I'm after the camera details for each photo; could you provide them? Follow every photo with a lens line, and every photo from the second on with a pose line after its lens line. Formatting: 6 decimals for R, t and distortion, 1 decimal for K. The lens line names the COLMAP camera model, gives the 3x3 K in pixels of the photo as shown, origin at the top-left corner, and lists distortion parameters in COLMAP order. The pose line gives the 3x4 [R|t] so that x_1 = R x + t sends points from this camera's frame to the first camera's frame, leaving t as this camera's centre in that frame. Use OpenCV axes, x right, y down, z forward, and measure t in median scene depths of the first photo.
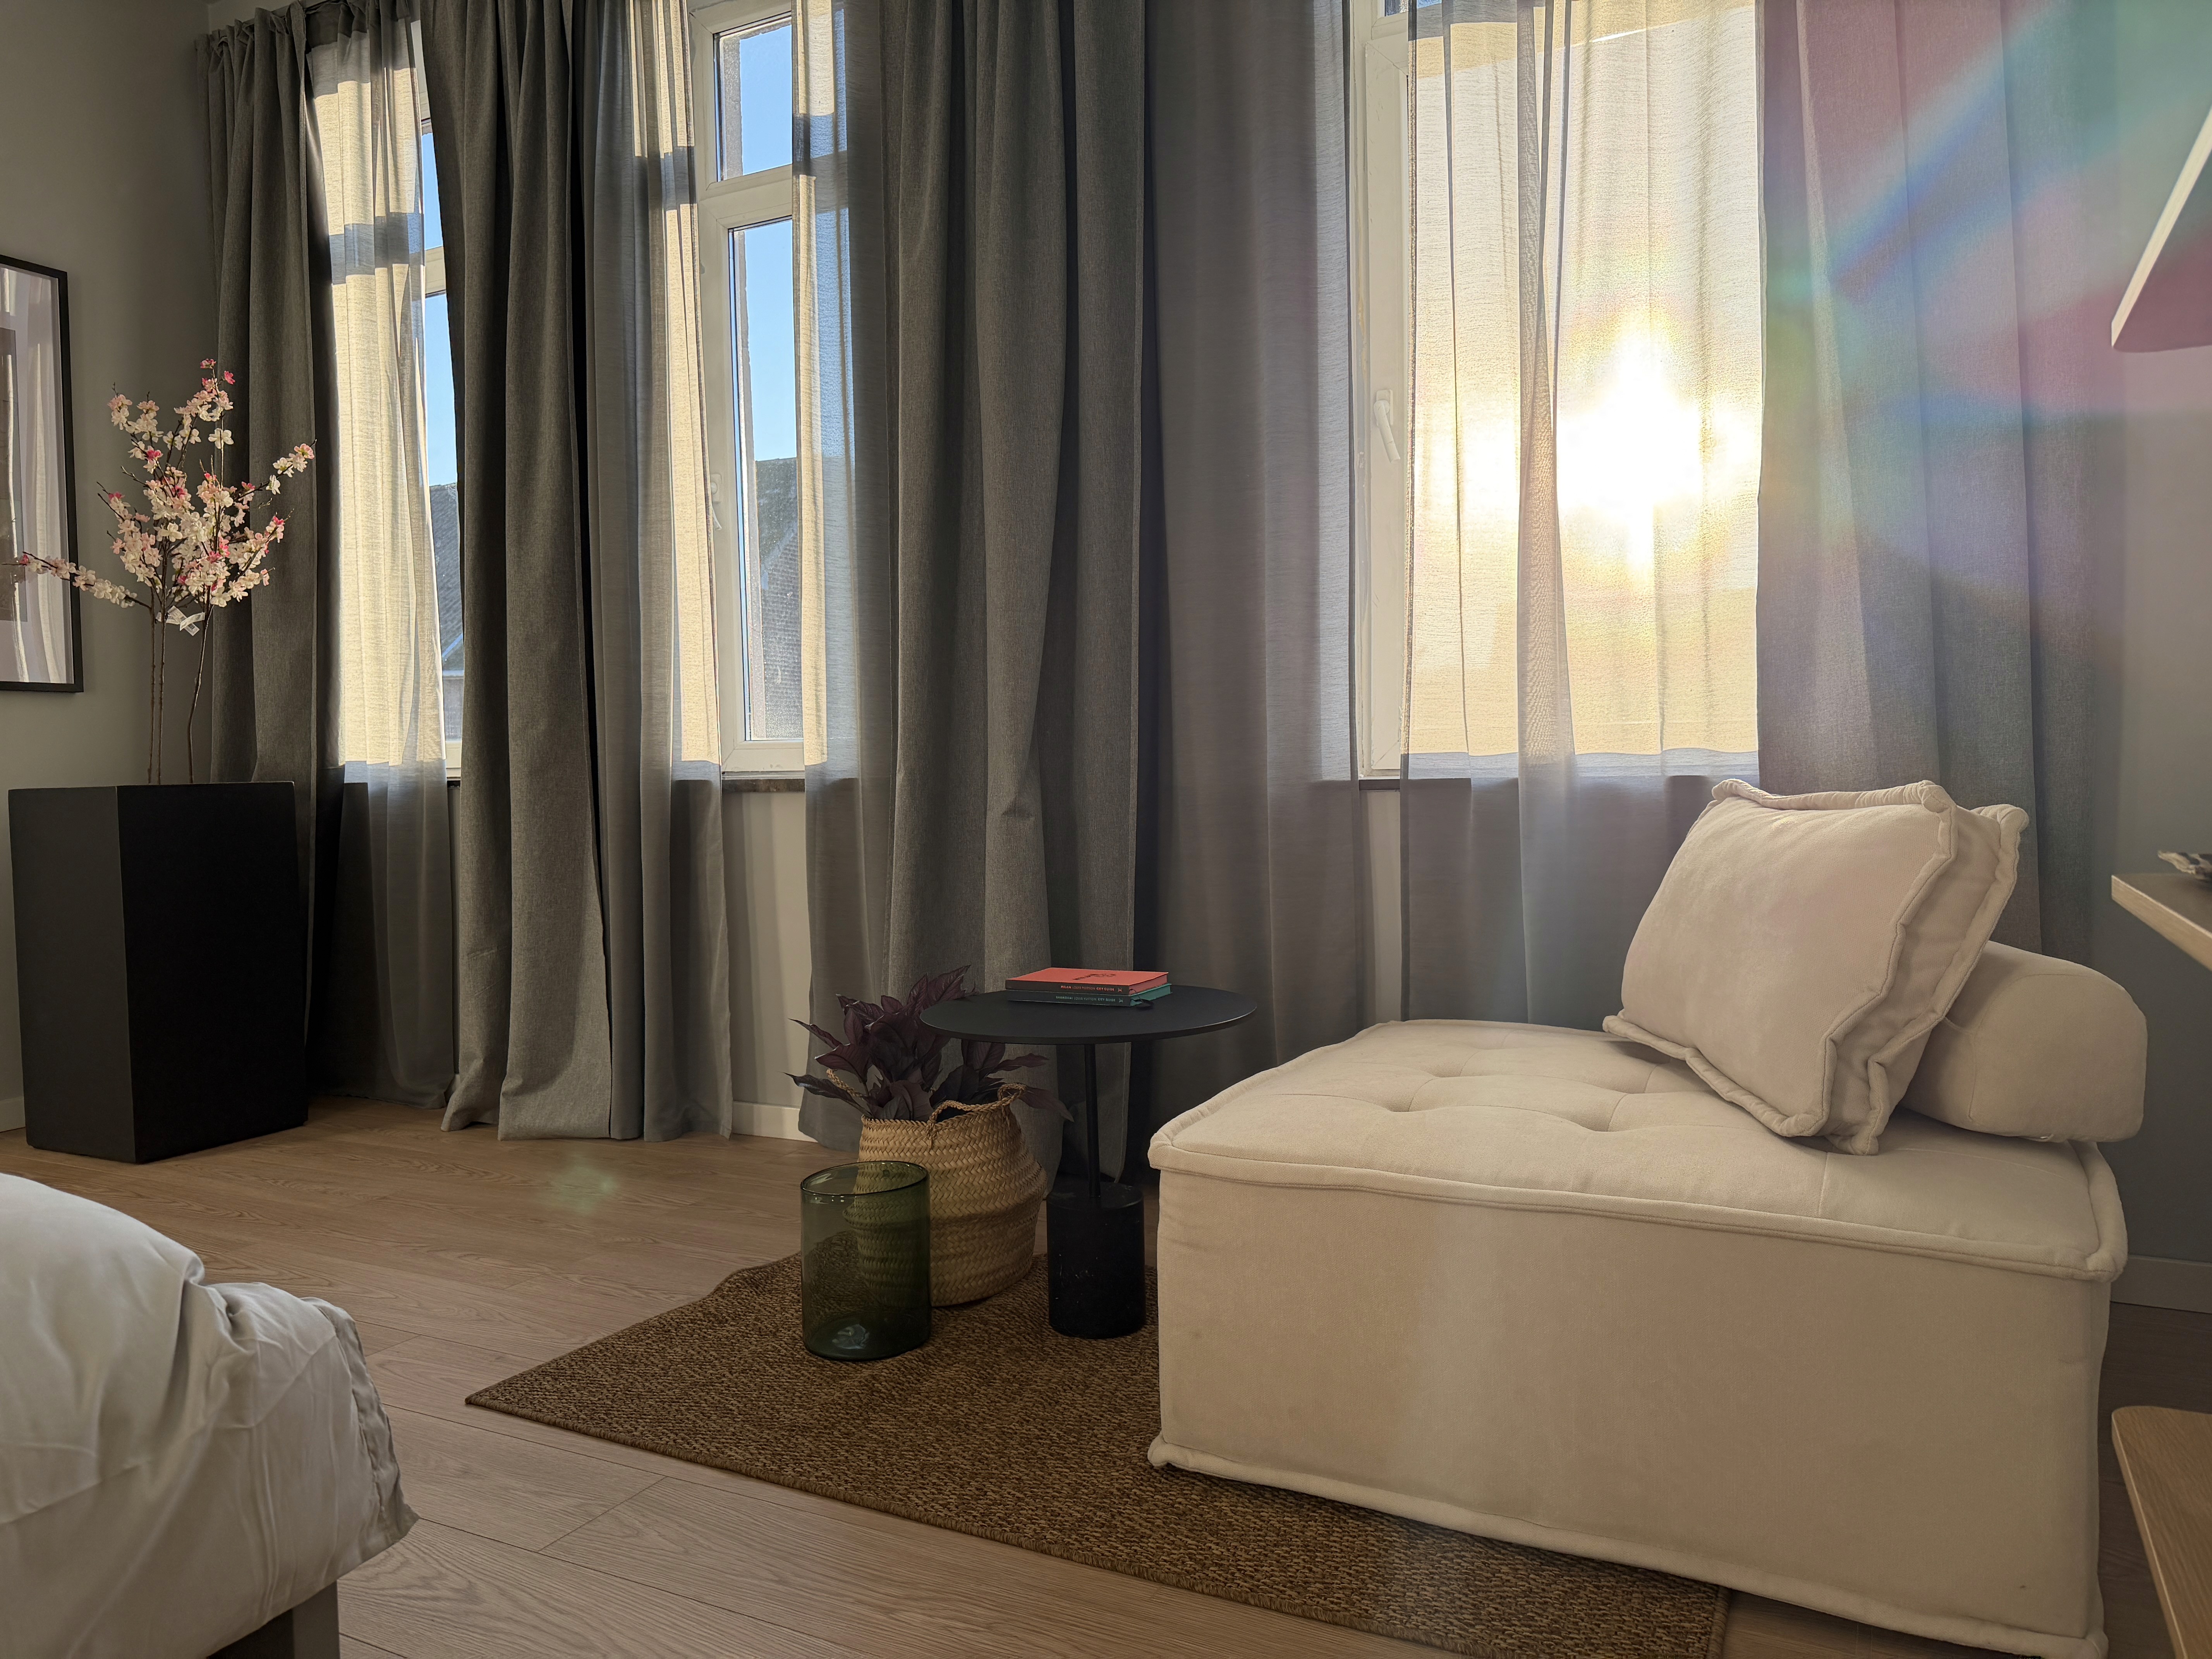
lens RADIAL K [[1488.6, 0, 1062.6], [0, 1488.6, 835.2], [0, 0, 1]] dist [0.039246, -0.043939]
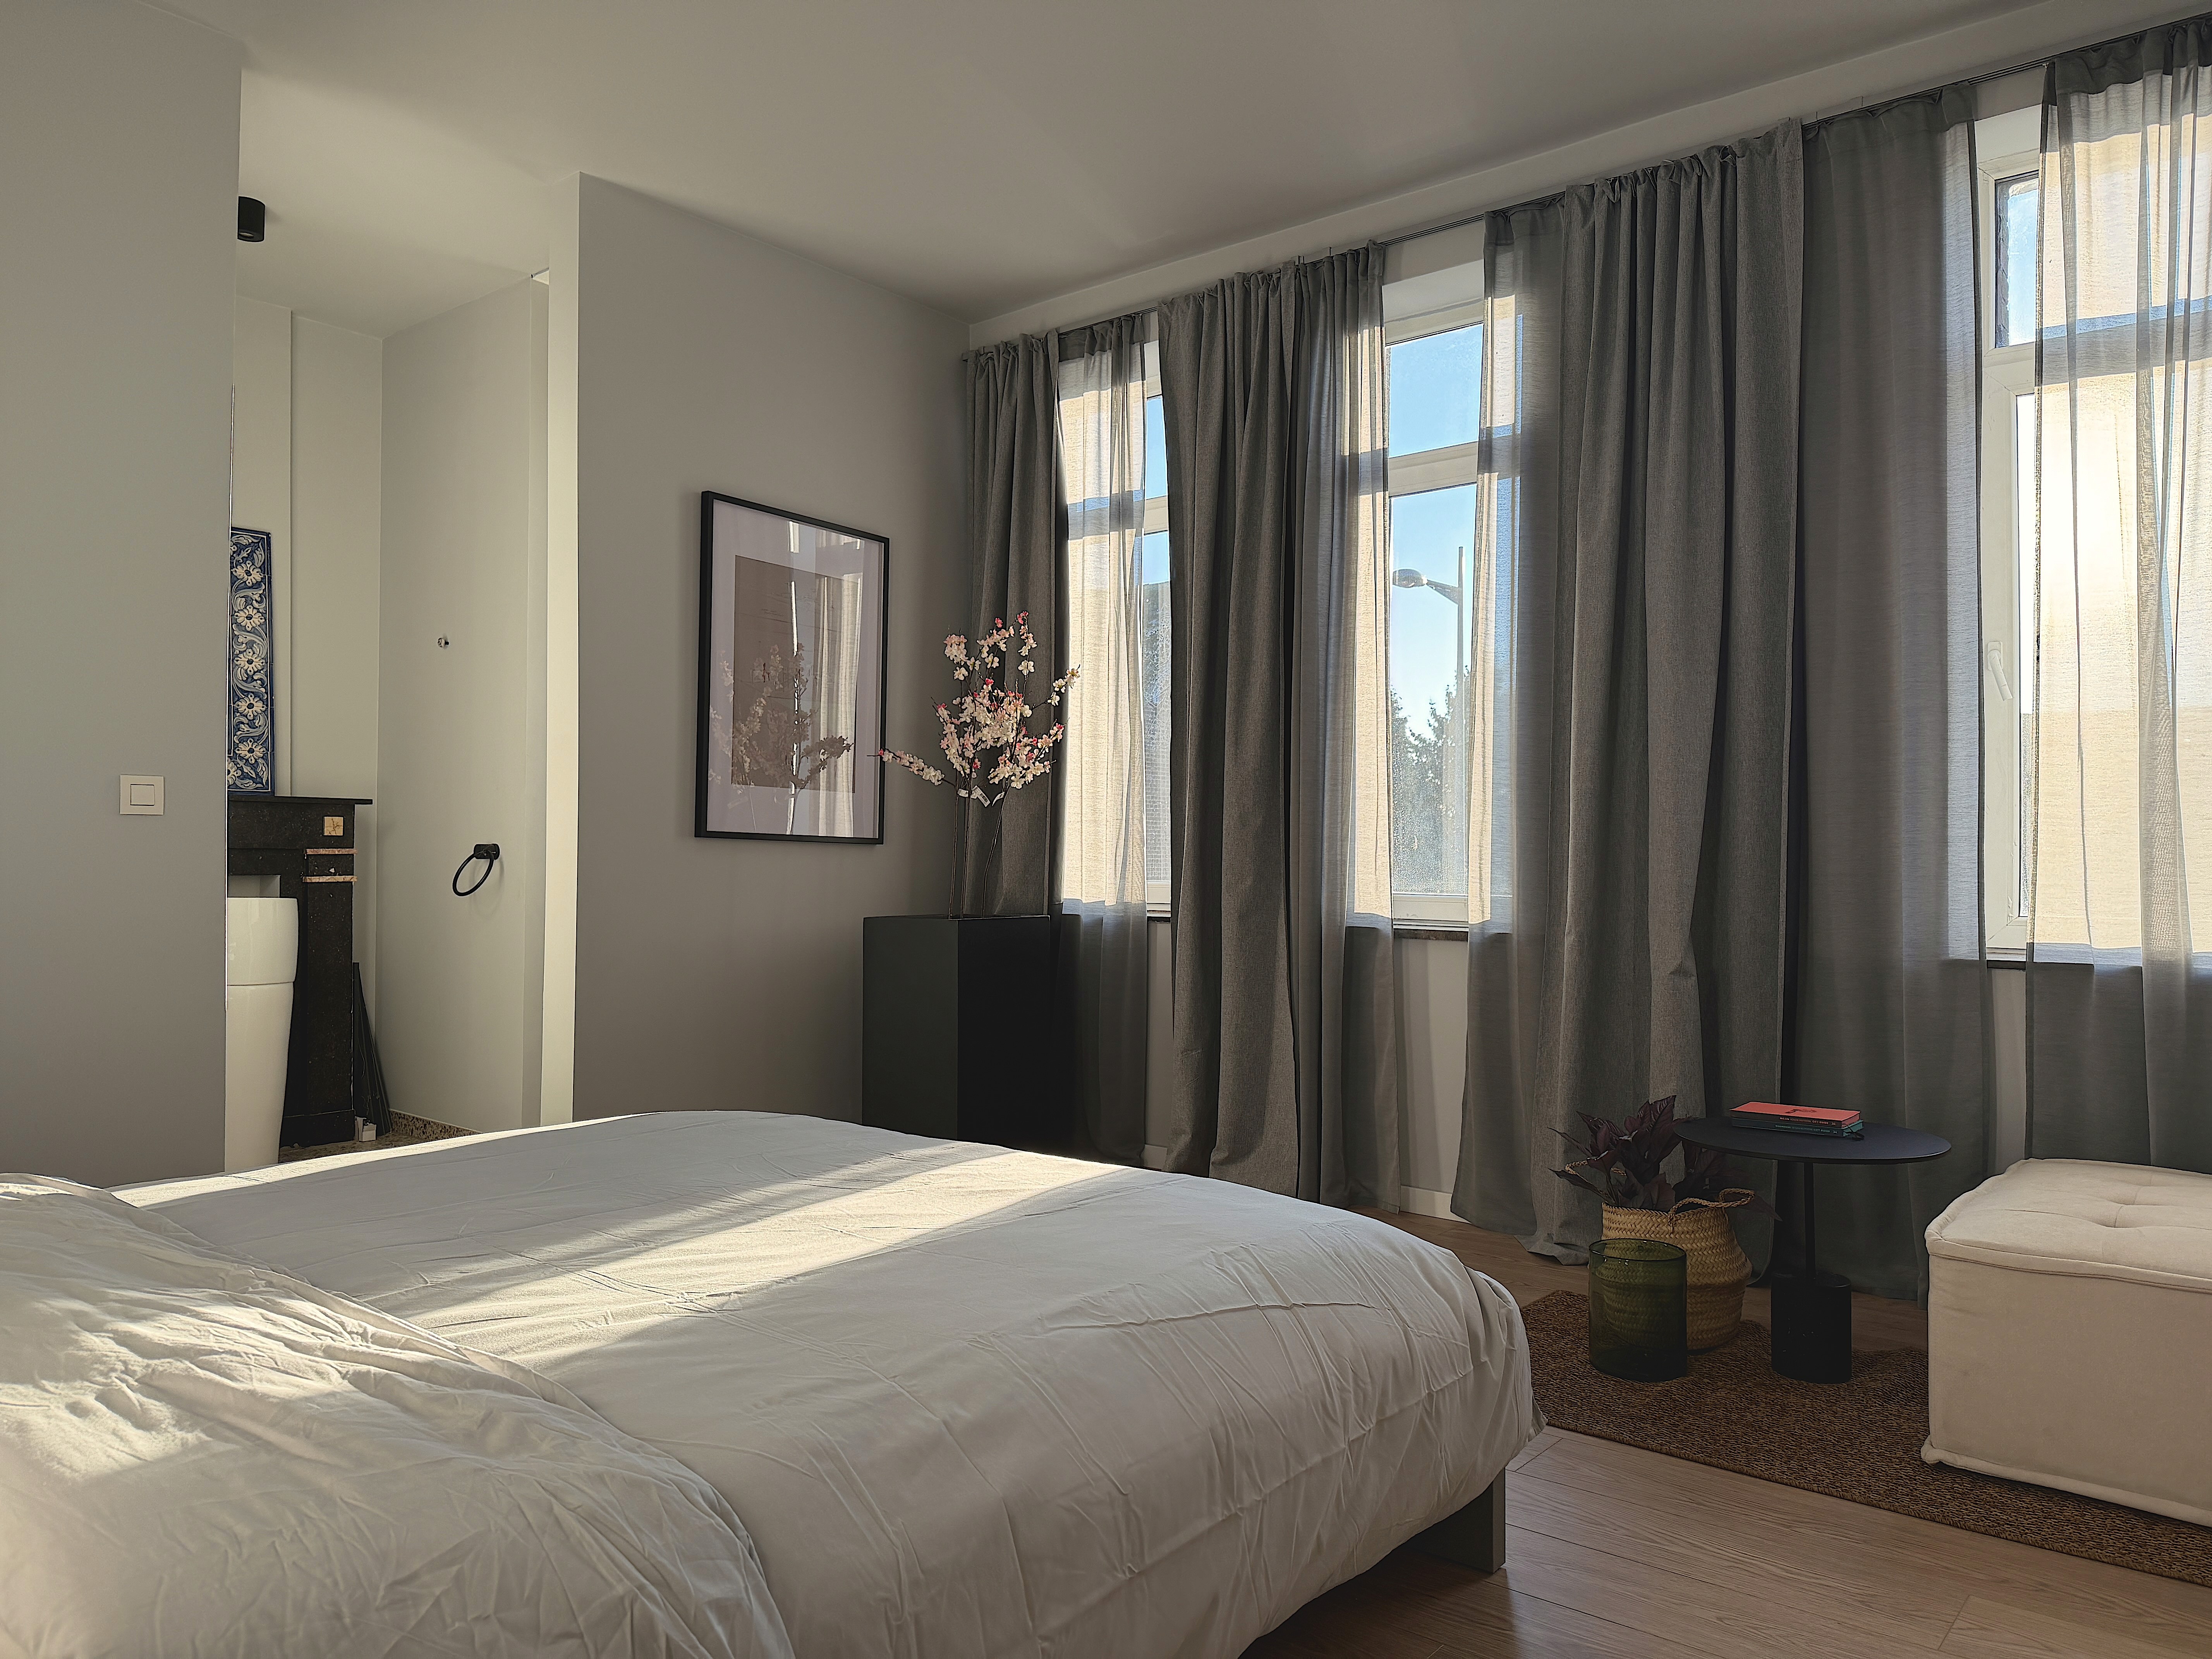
lens RADIAL K [[1488.6, 0, 1085.1], [0, 1488.6, 835.9], [0, 0, 1]] dist [0.039246, -0.043939]
pose [[0.976393, 0.019594, -0.215112, -0.211012], [-0.032424, 0.997888, -0.056281, -0.035979], [0.213555, 0.061927, 0.974966, -0.302481]]
